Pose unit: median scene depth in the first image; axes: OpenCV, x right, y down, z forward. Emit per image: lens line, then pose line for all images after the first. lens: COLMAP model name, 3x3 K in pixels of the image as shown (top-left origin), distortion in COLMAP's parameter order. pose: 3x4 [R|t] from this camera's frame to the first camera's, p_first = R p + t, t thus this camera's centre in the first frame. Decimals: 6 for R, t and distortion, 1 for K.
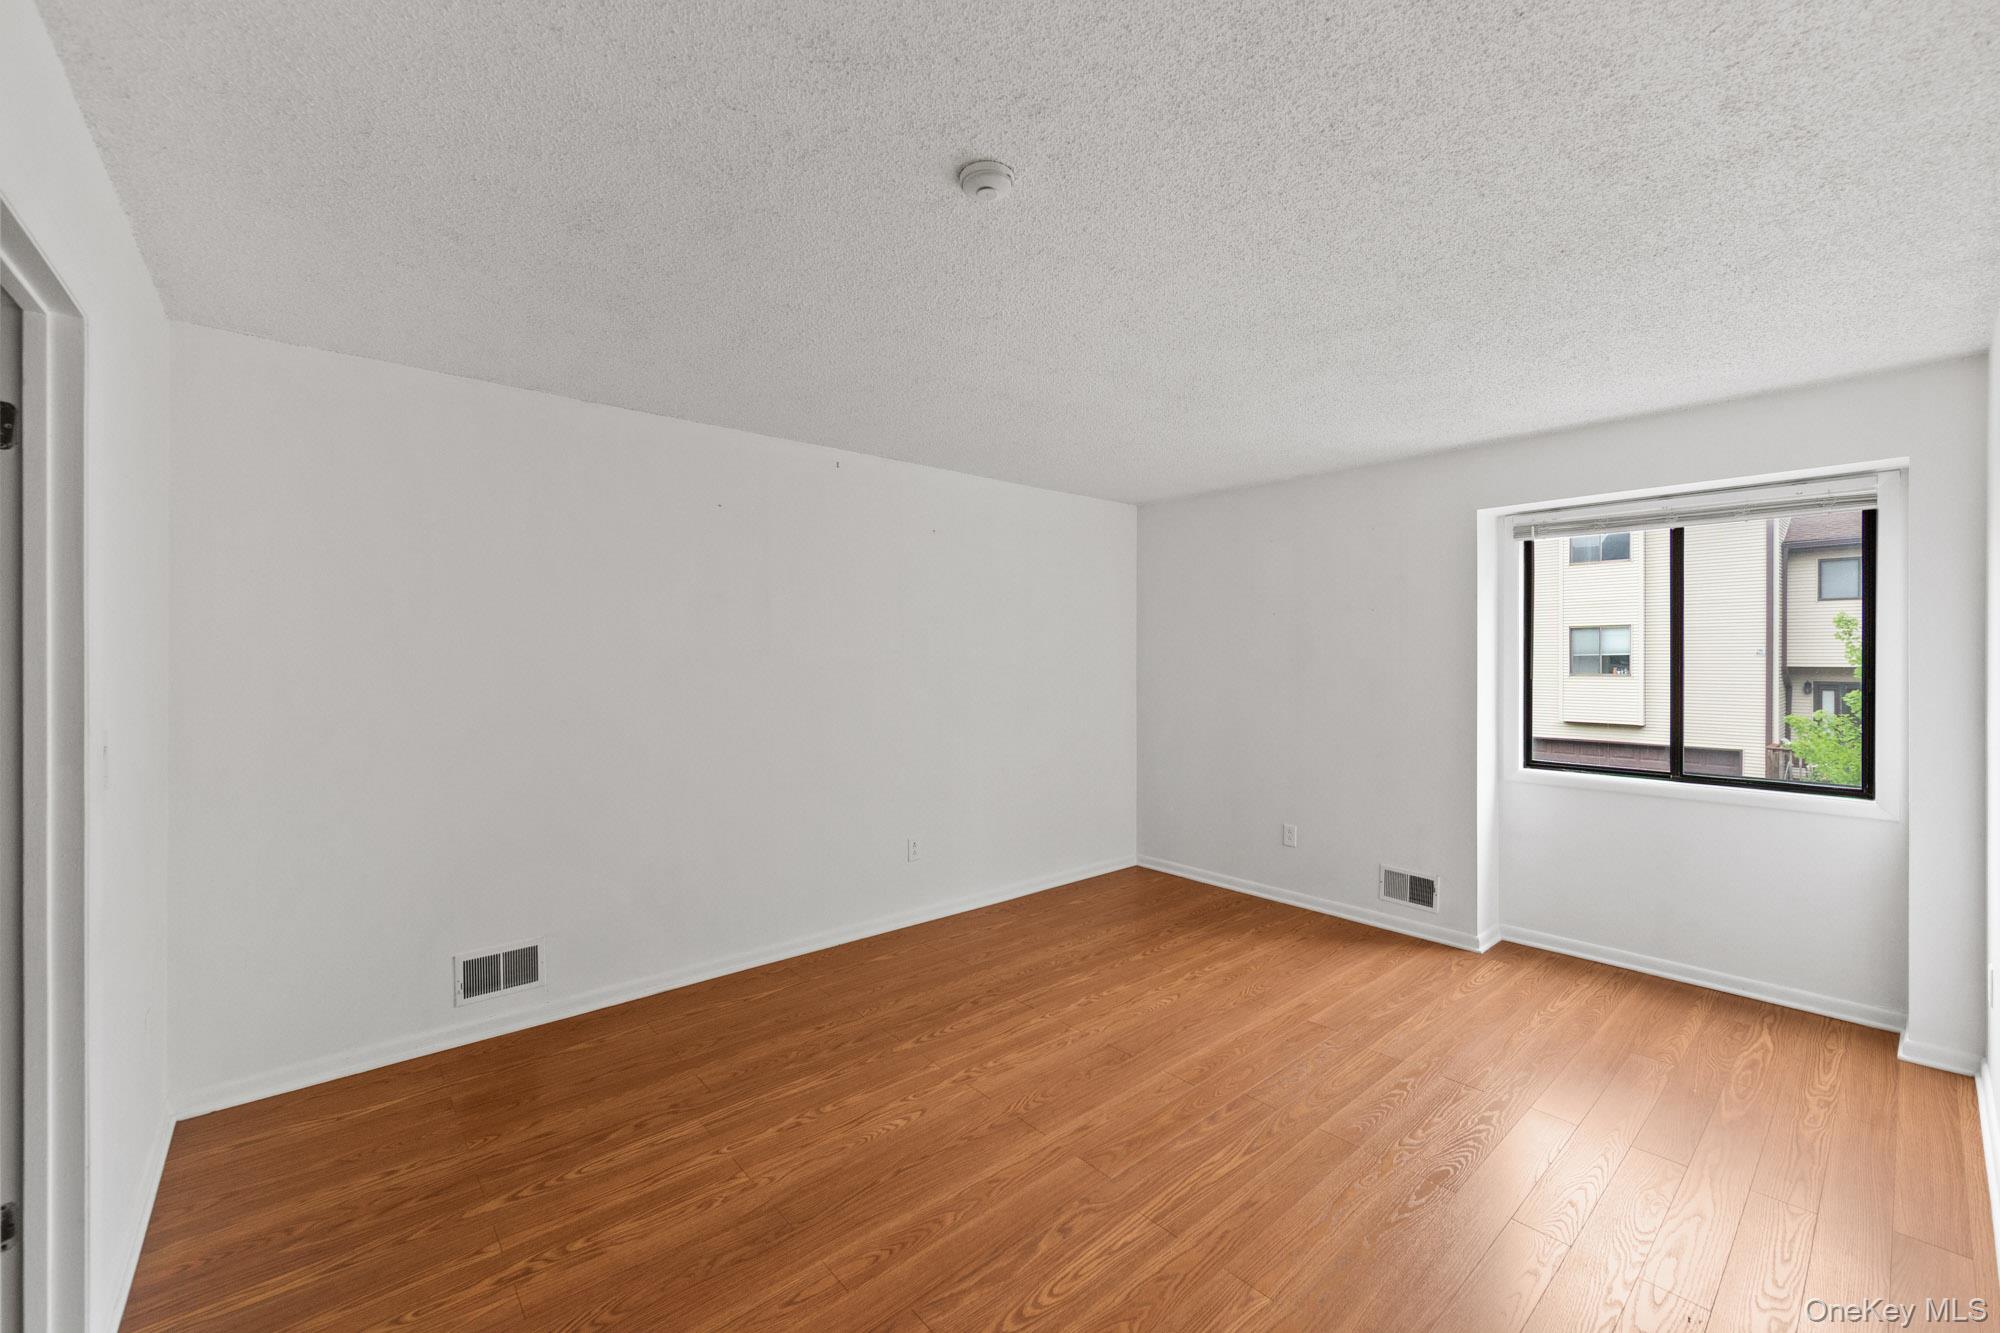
lens RADIAL K [[800.8, 0, 1006.2], [0, 800.8, 662.0], [0, 0, 1]] dist [0.001264, -0.000363]
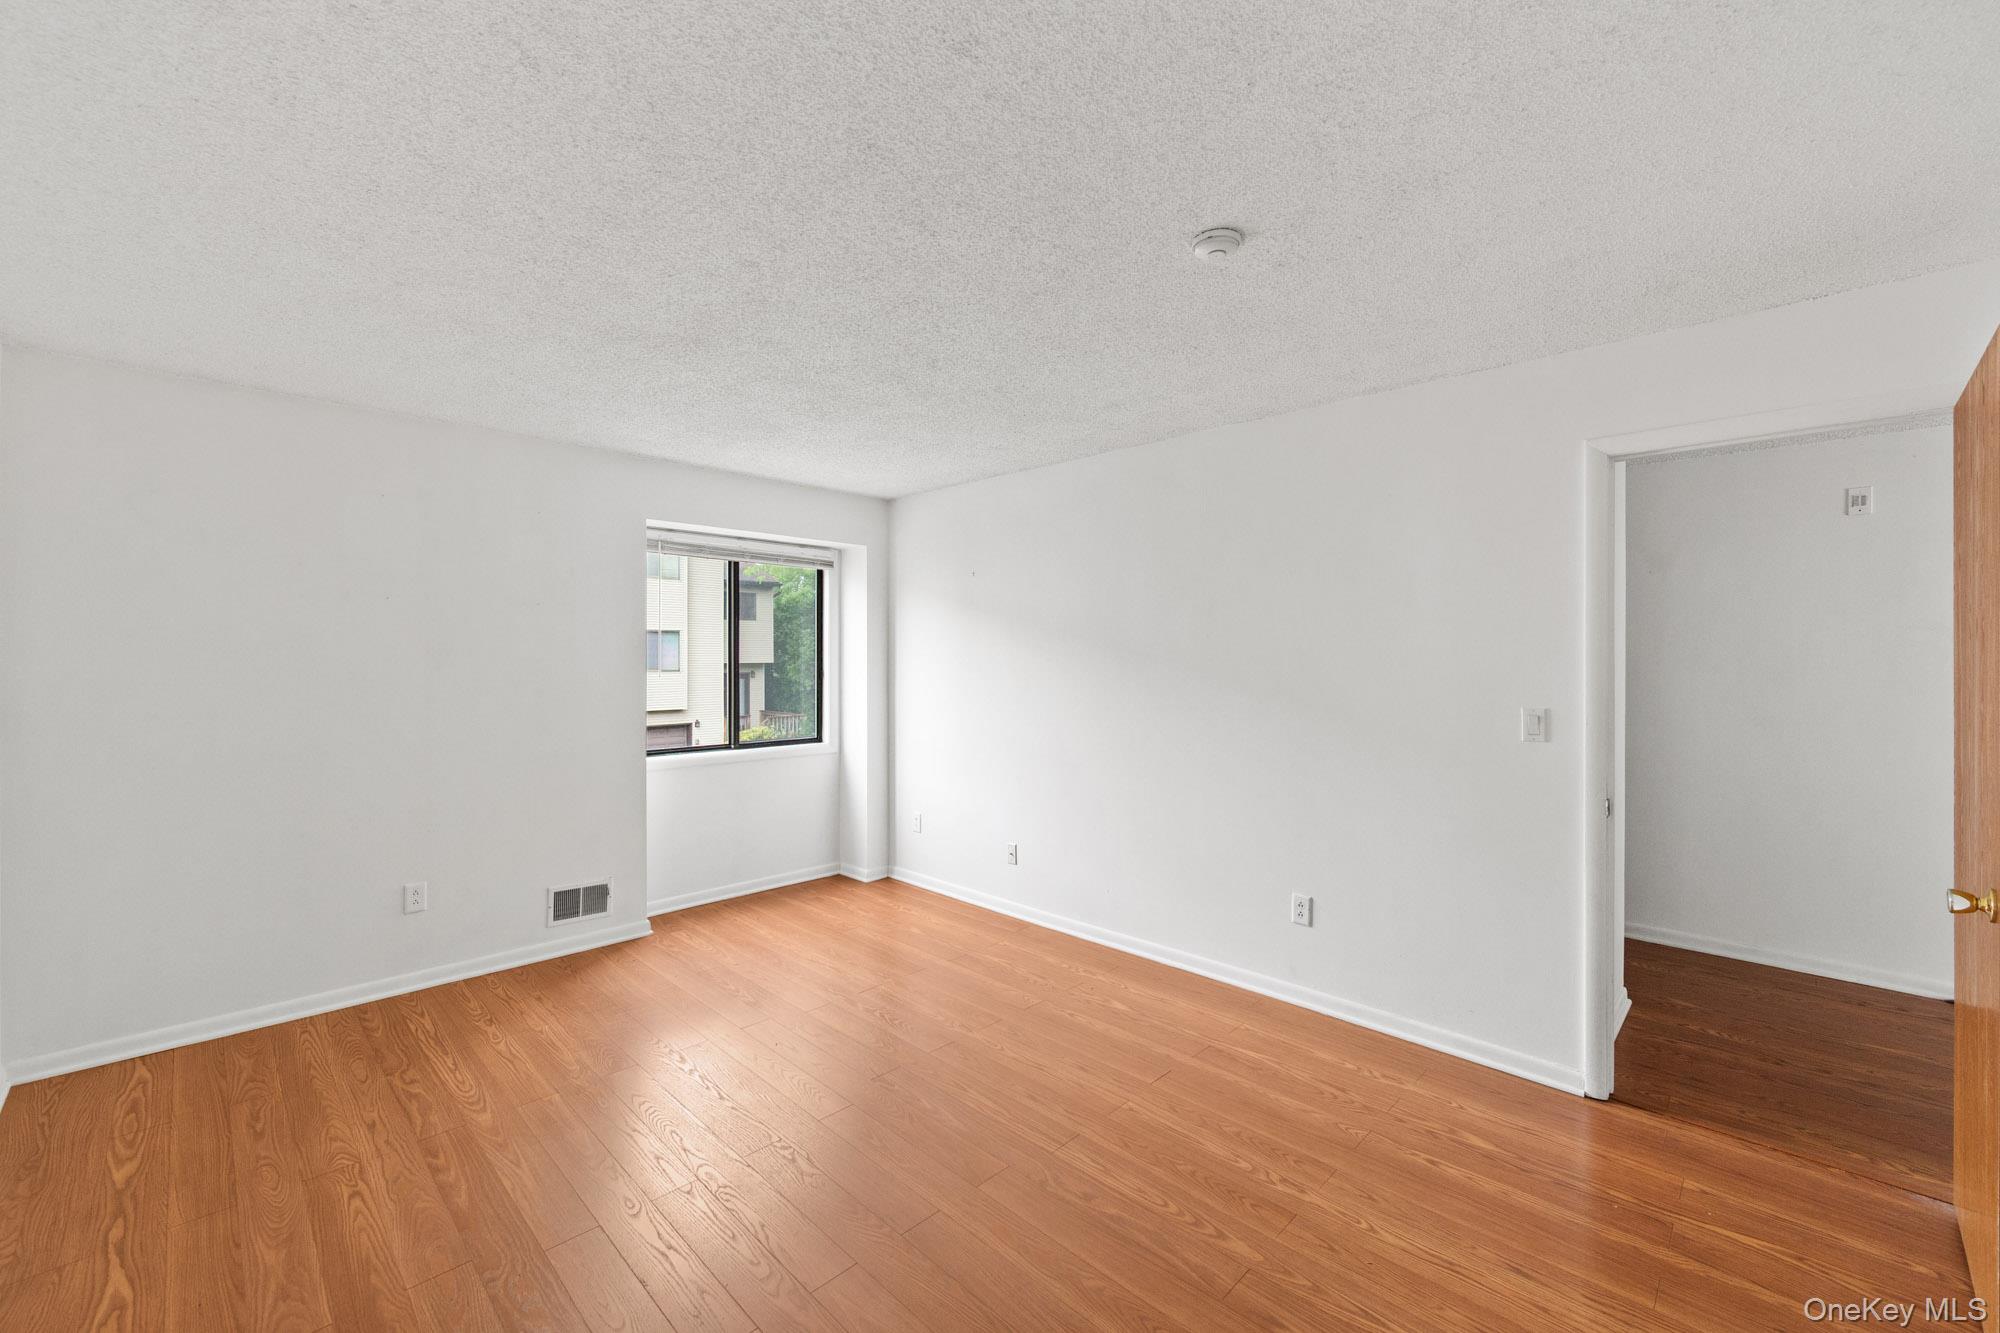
lens RADIAL K [[792.7, 0, 996.2], [0, 792.7, 654.5], [0, 0, 1]] dist [0.000976, 0.000198]
pose [[-0.071485, 0.008716, 0.997404, -0.504766], [0.009686, 0.999921, -0.008044, 0.003840], [-0.997395, 0.009086, -0.071564, 0.623713]]
